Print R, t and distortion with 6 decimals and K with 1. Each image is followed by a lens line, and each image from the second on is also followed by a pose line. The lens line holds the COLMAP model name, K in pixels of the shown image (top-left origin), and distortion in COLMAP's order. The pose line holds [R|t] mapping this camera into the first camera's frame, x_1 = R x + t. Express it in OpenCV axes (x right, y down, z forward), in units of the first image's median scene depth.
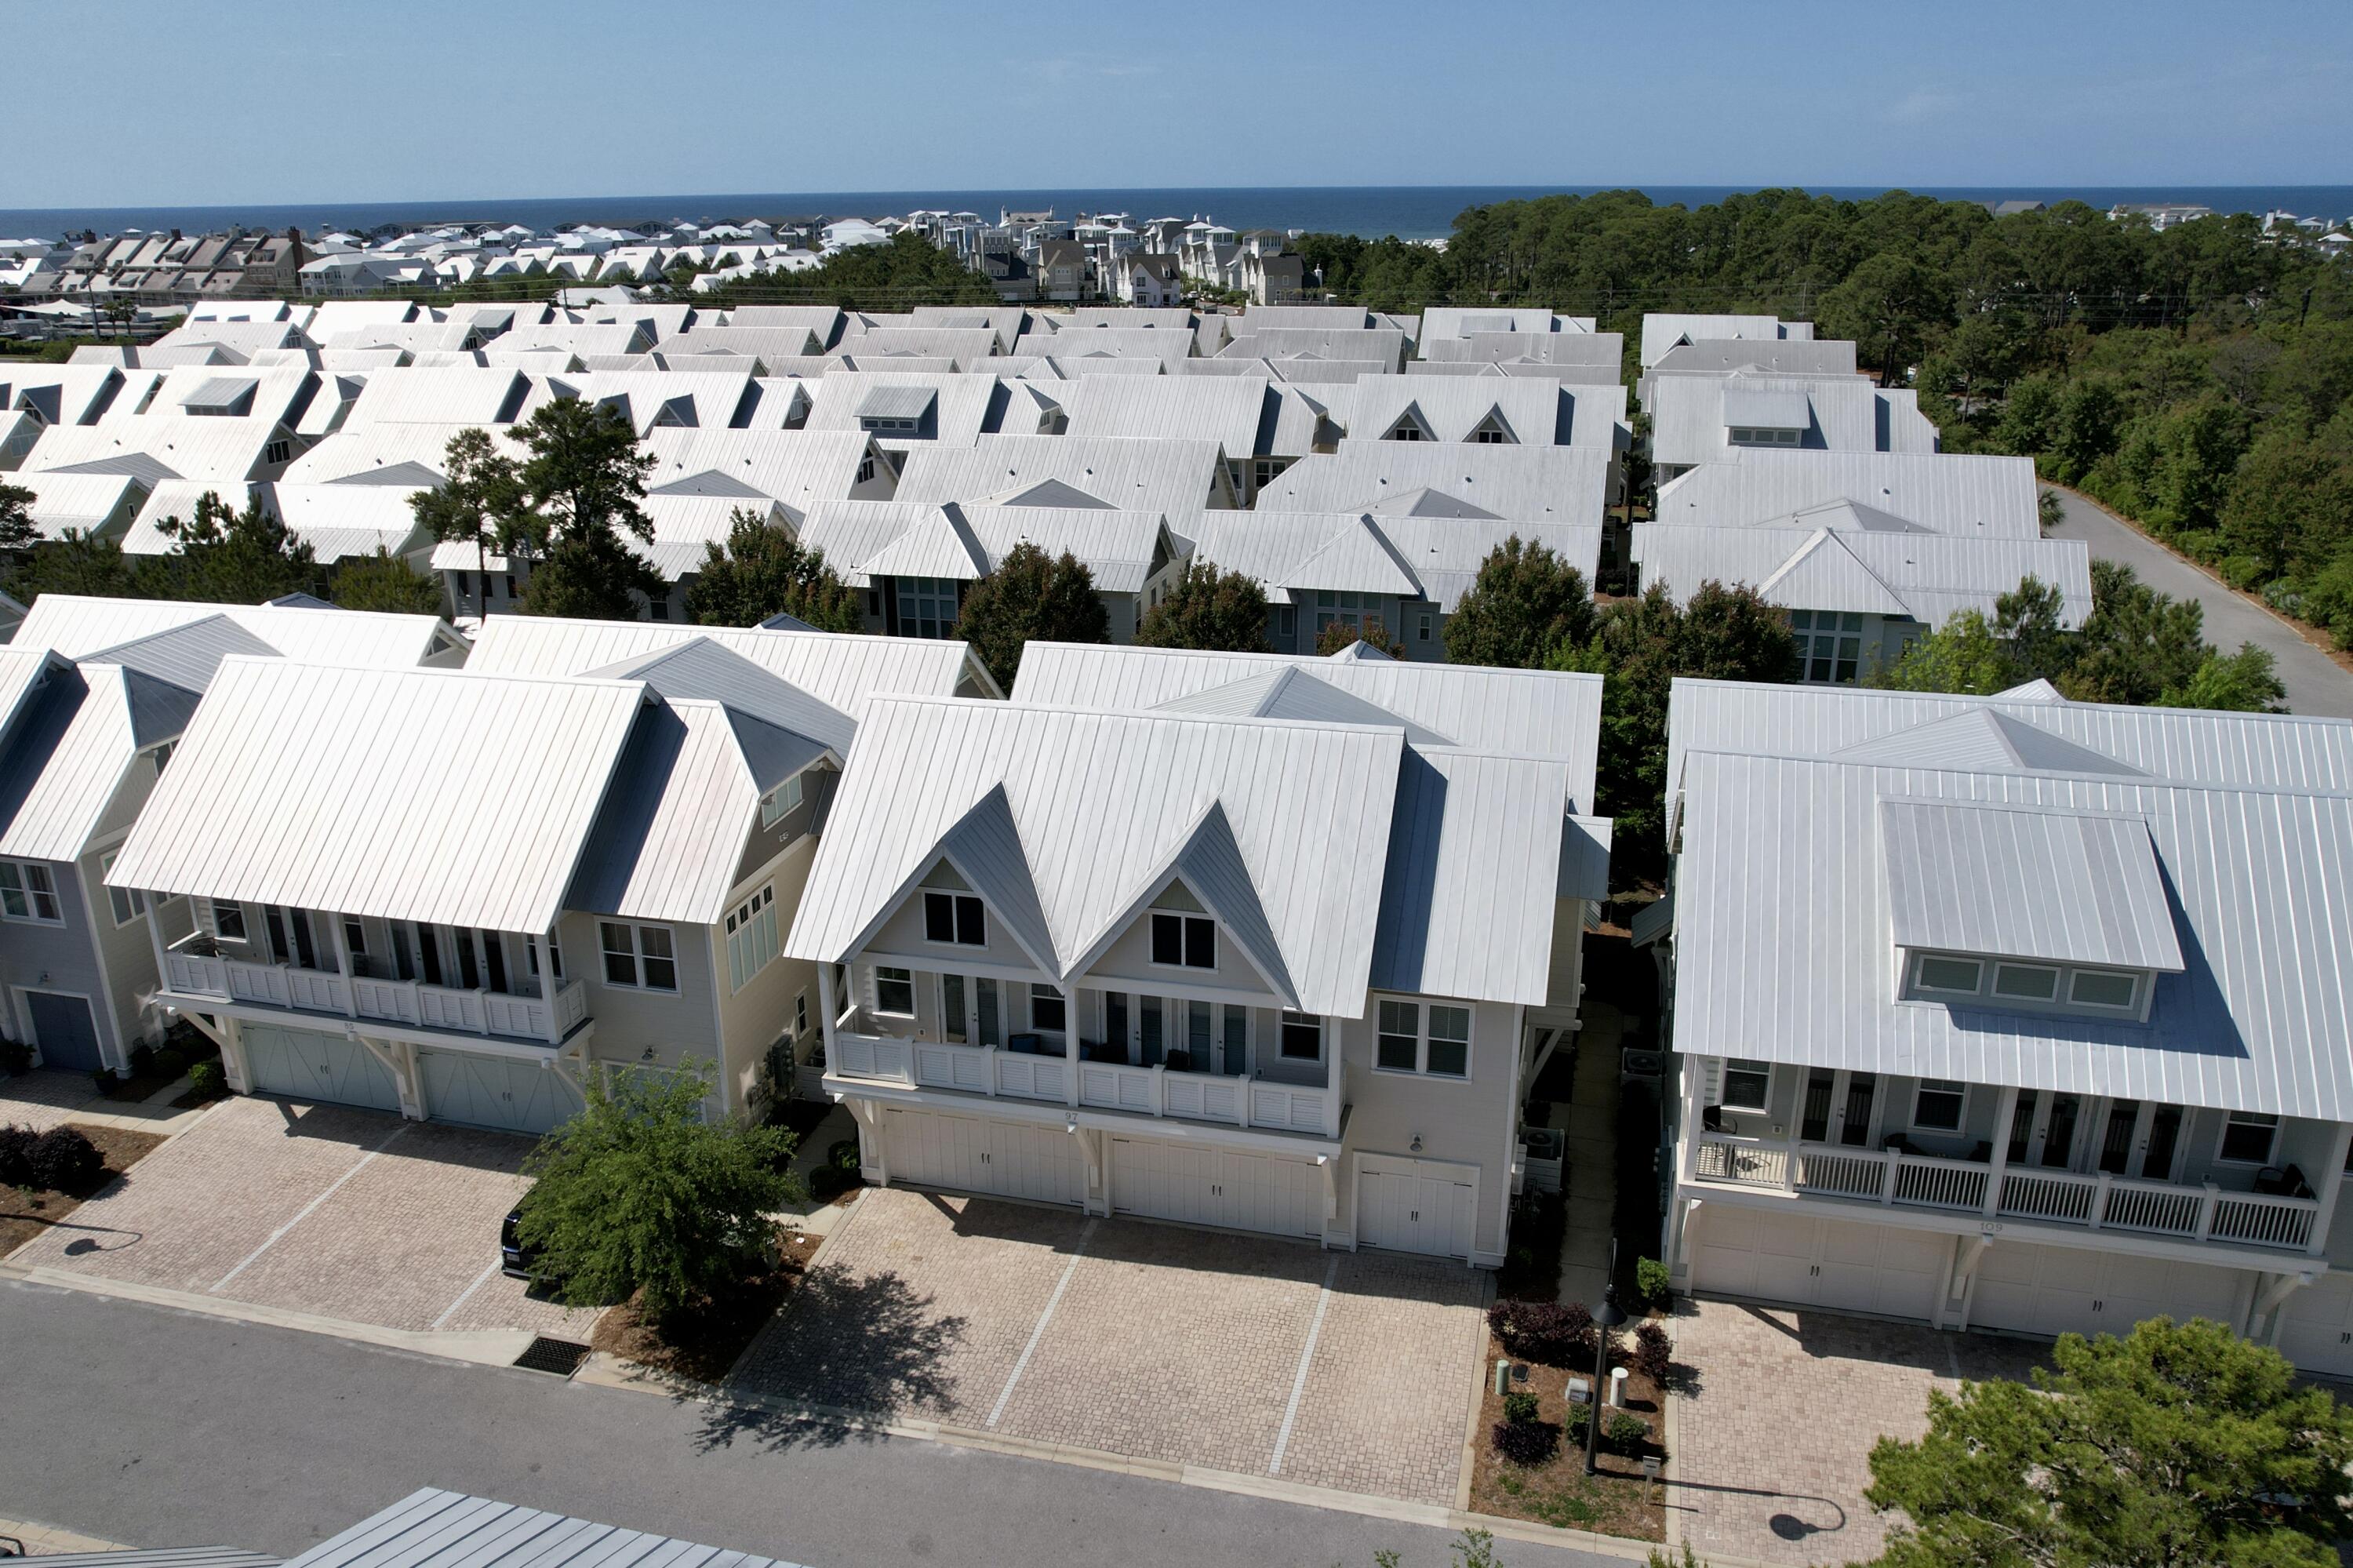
lens RADIAL K [[1734.2, 0, 1136.8], [0, 1734.2, 817.9], [0, 0, 1]] dist [-0.038354, 0.007734]
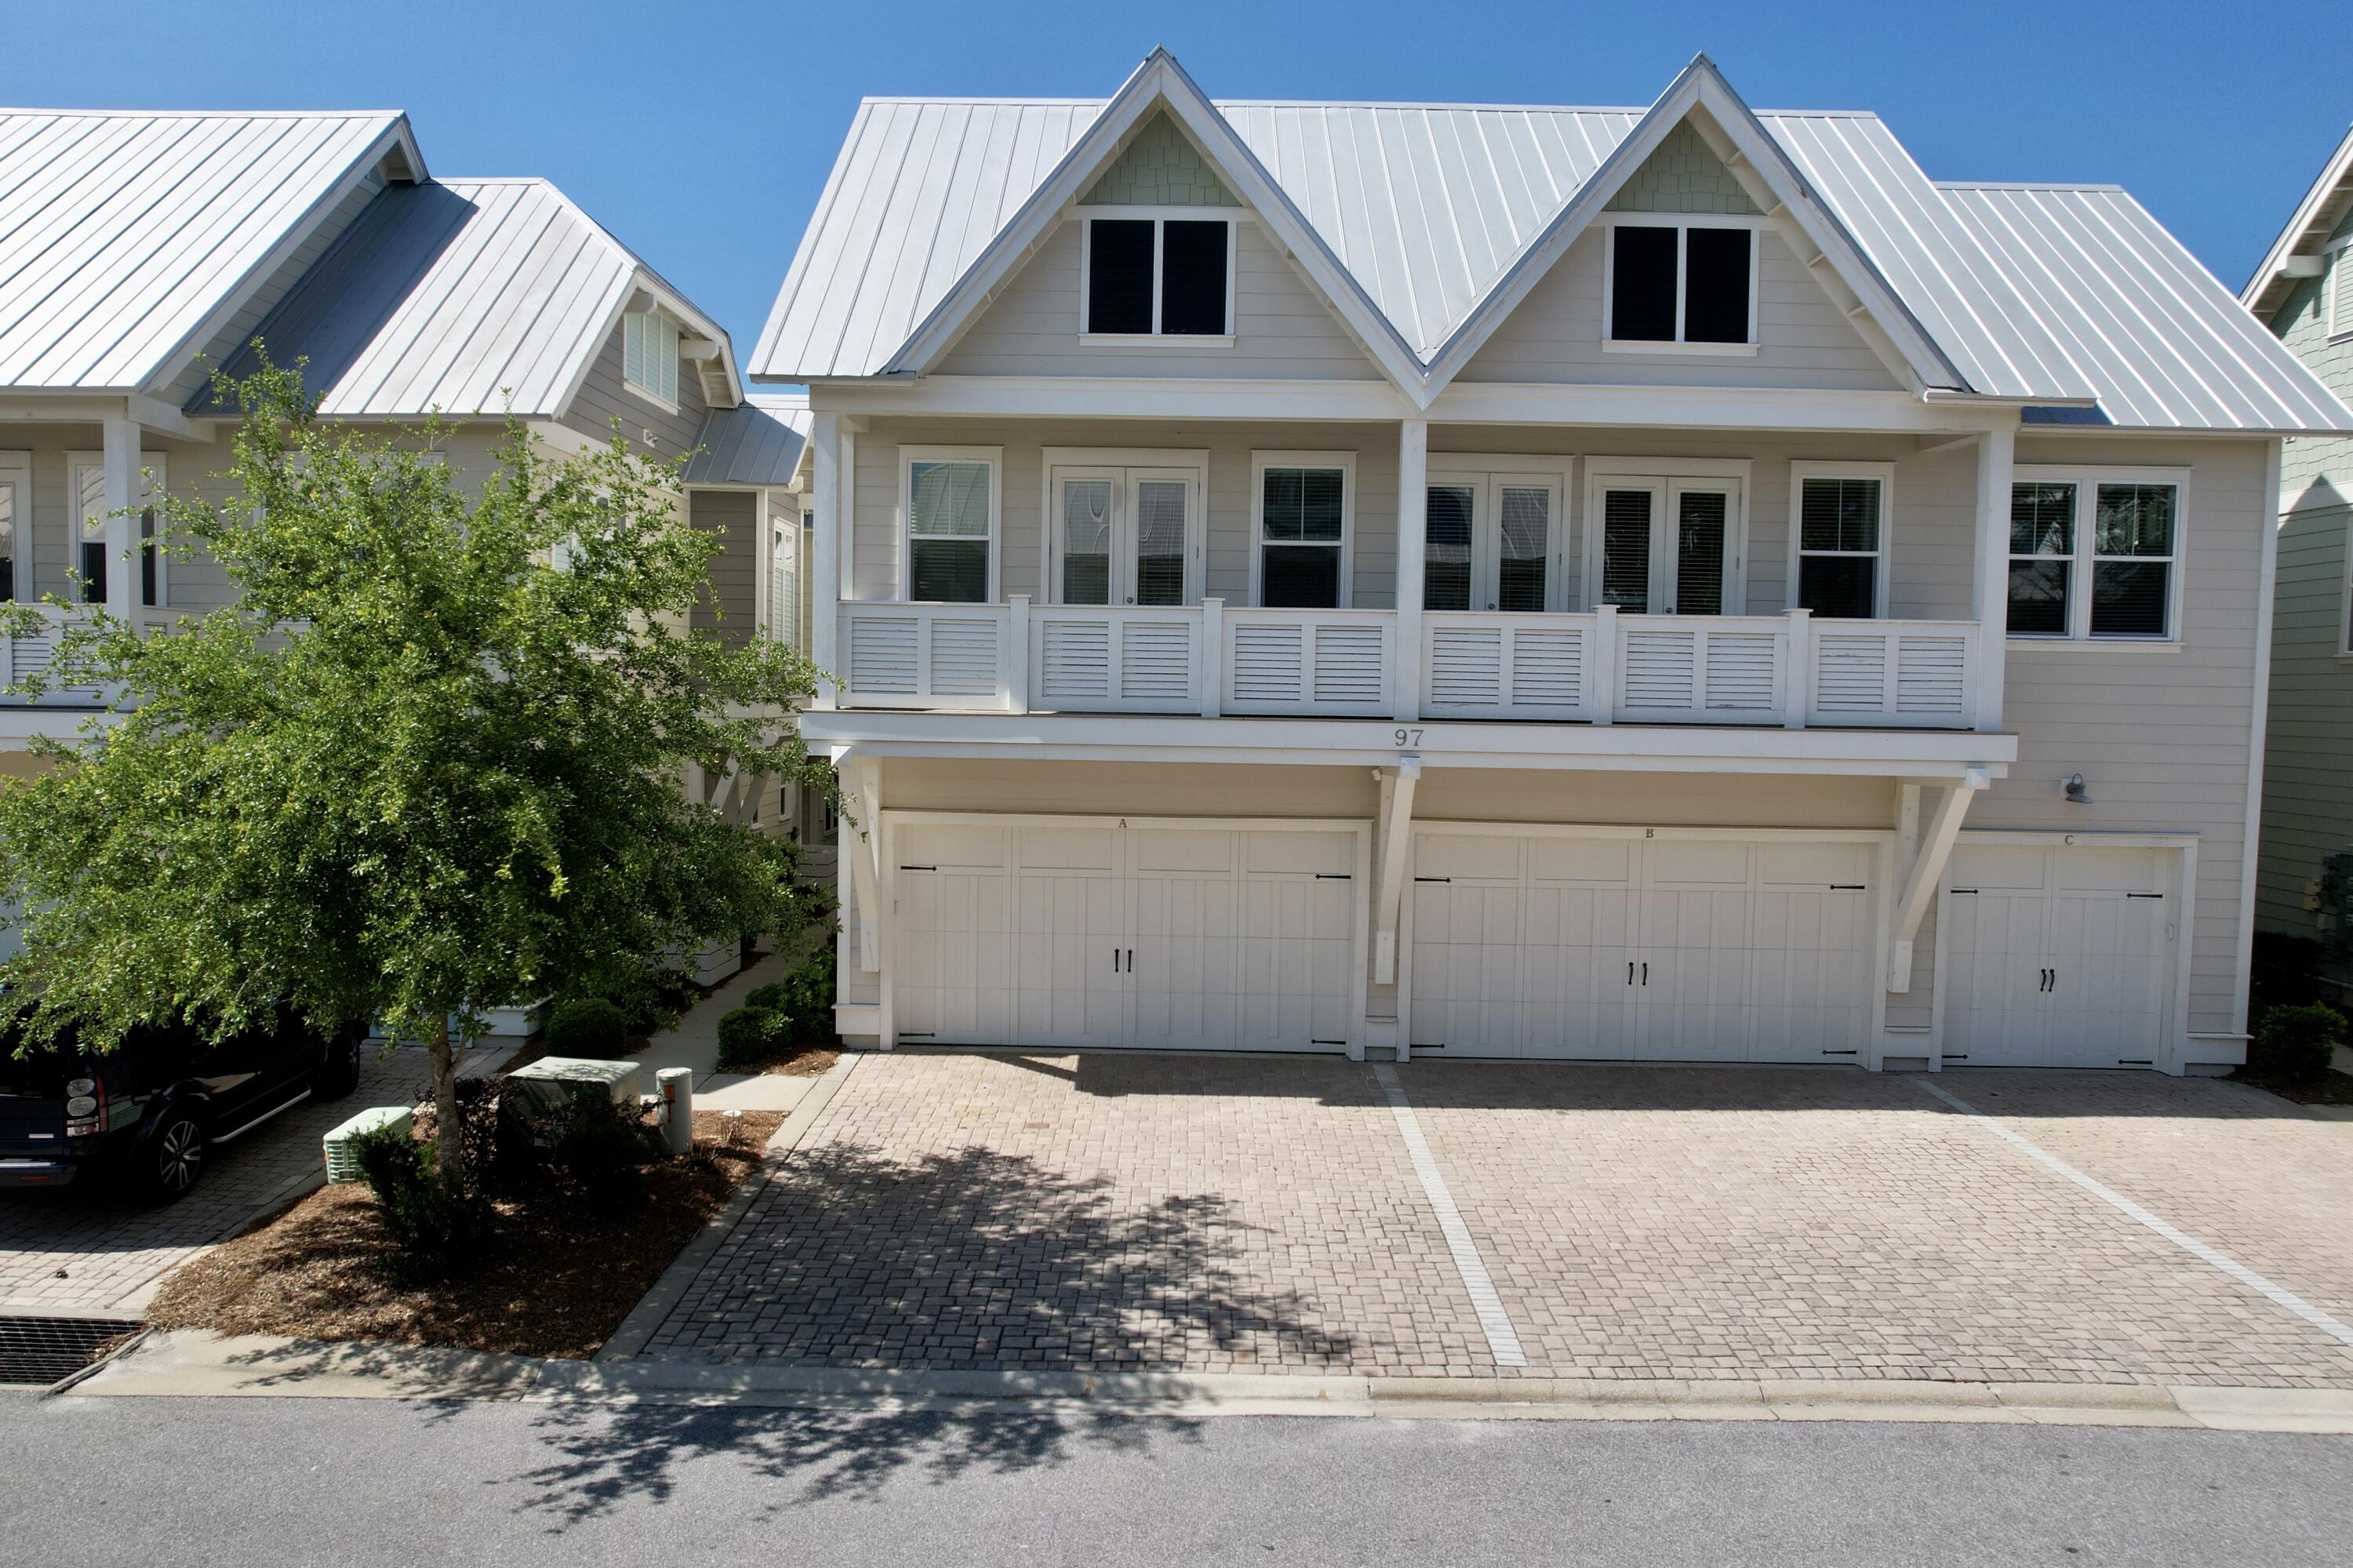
lens RADIAL K [[1612.4, 0, 1134.3], [0, 1612.4, 779.3], [0, 0, 1]] dist [-0.074817, 0.059260]
pose [[0.973045, 0.016253, 0.230044, -0.195982], [0.049559, 0.959470, -0.277417, 0.286677], [-0.225229, 0.281340, 0.932802, 0.623191]]
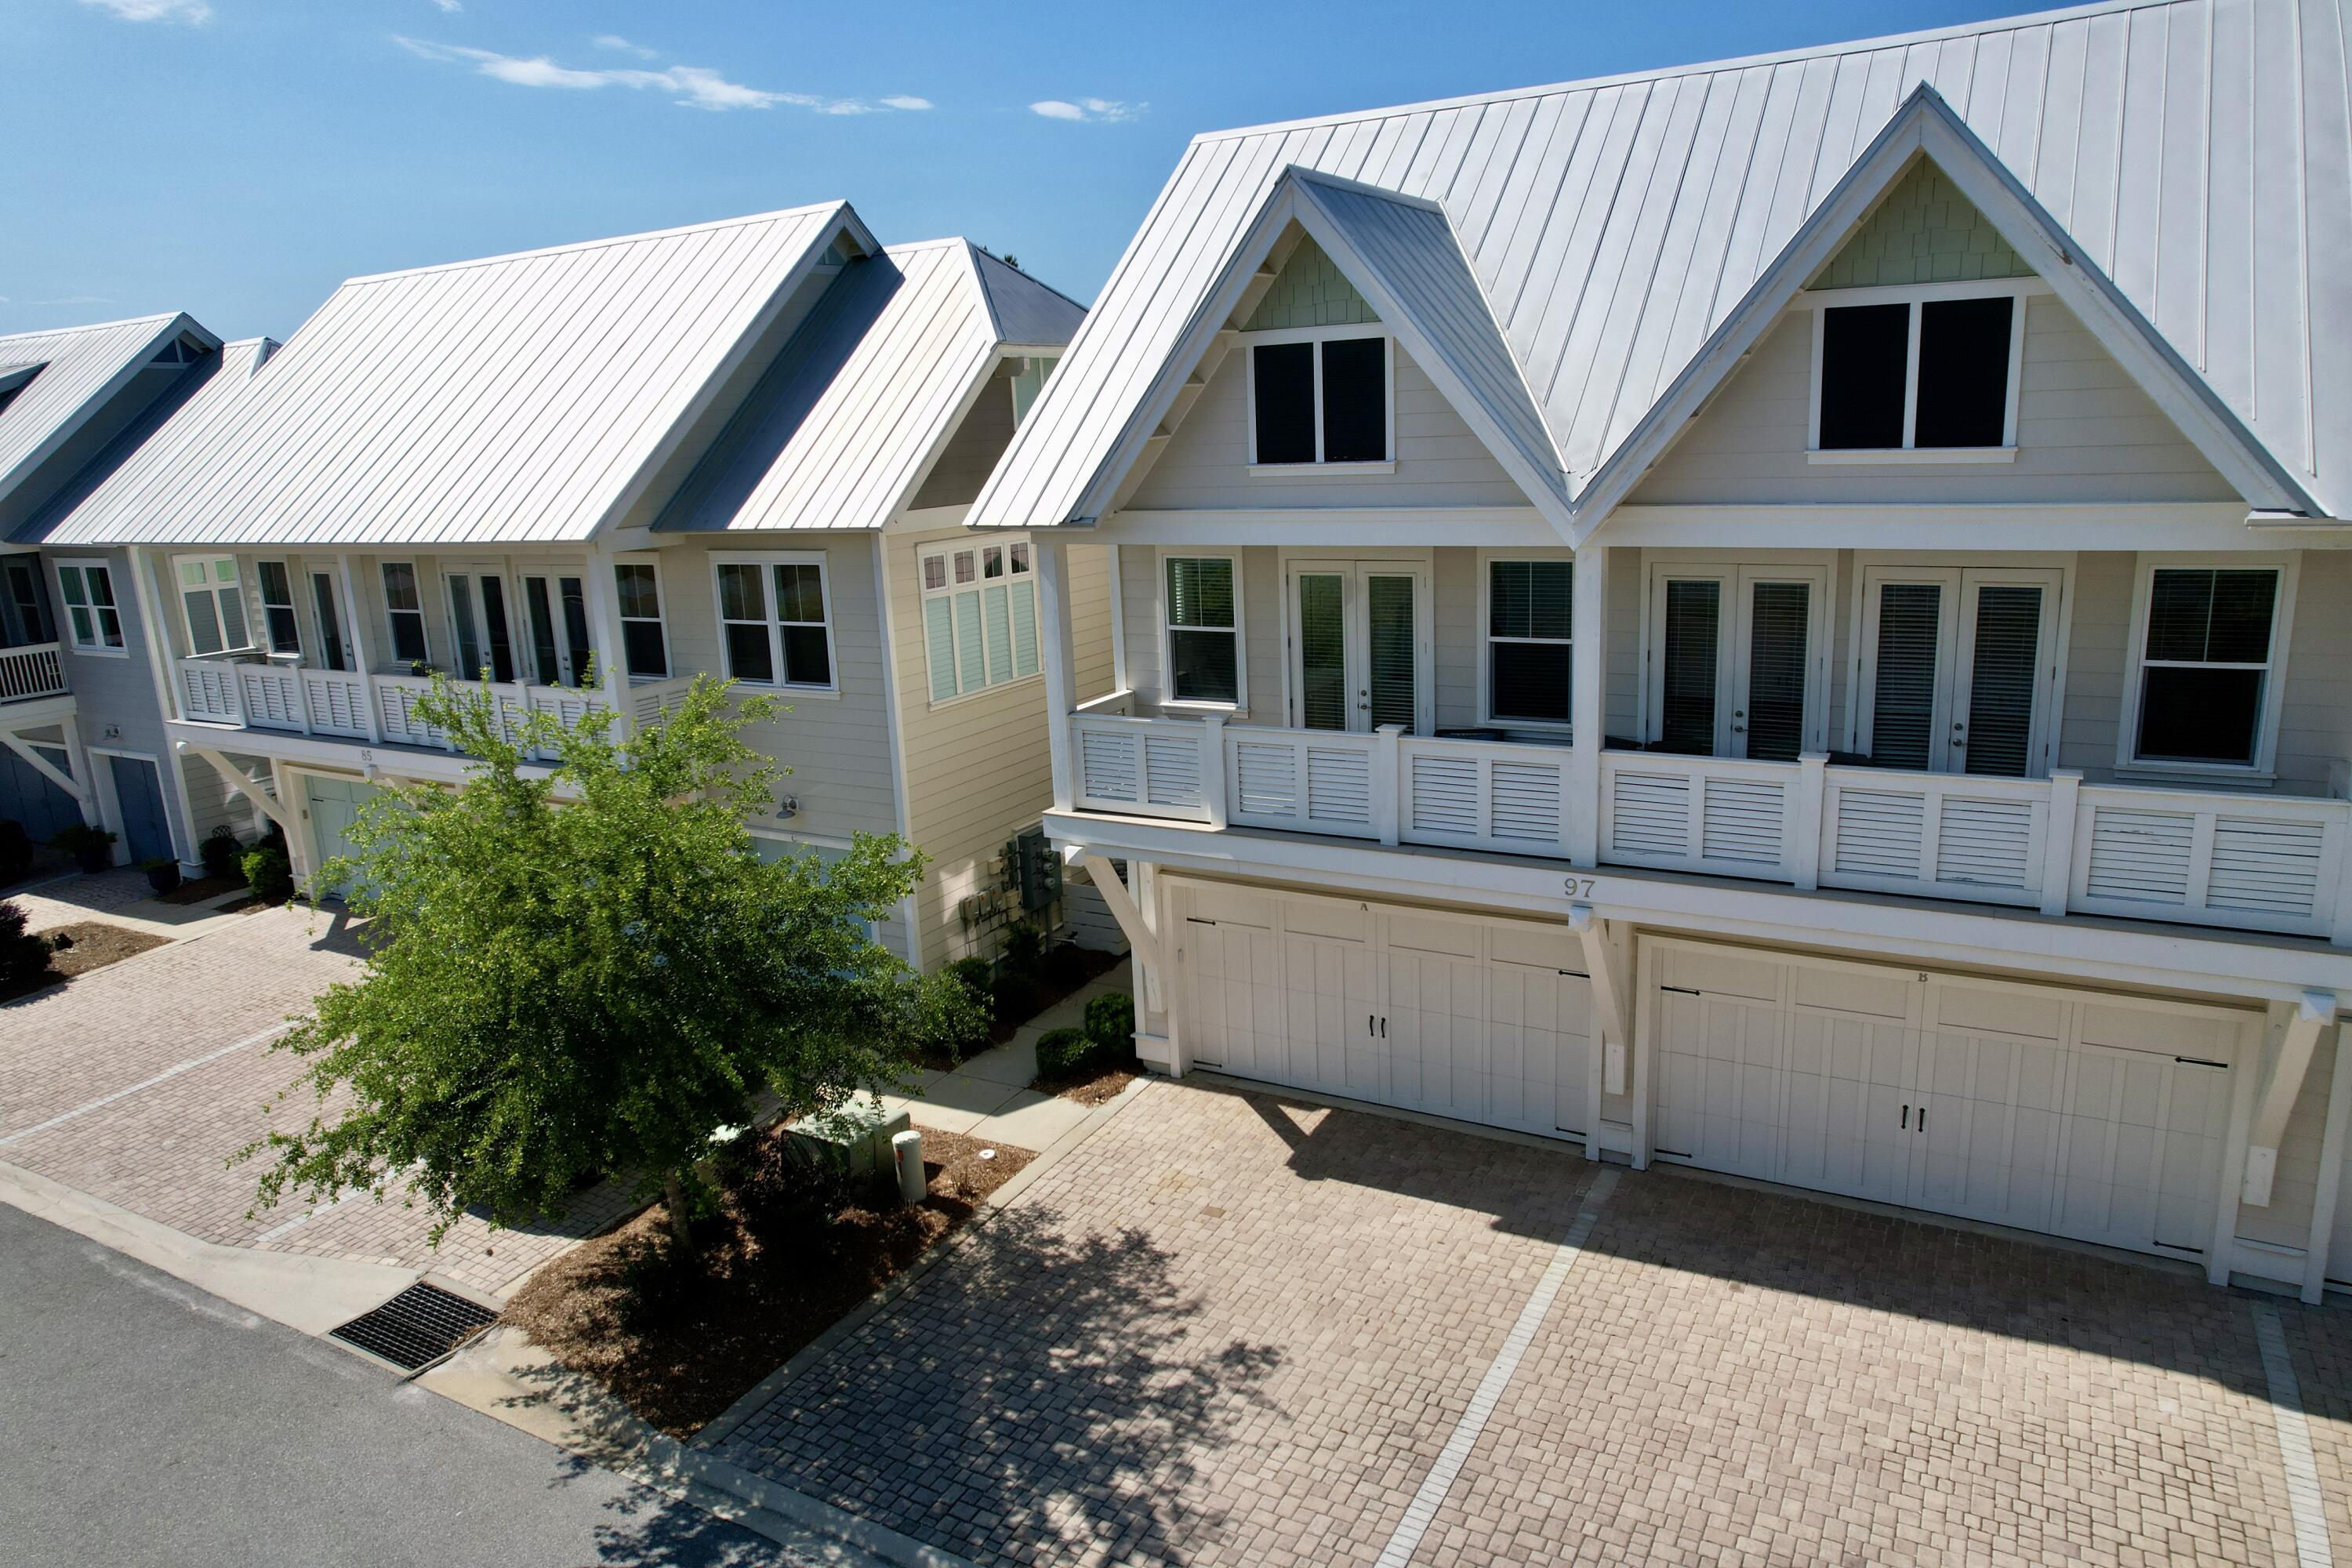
lens RADIAL K [[1503.5, 0, 1179.5], [0, 1503.5, 777.9], [0, 0, 1]] dist [-0.047068, 0.035115]
pose [[0.966965, 0.029350, -0.253213, -0.039137], [-0.055918, 0.993578, -0.098371, 0.183034], [0.248700, 0.109280, 0.962396, 0.613672]]
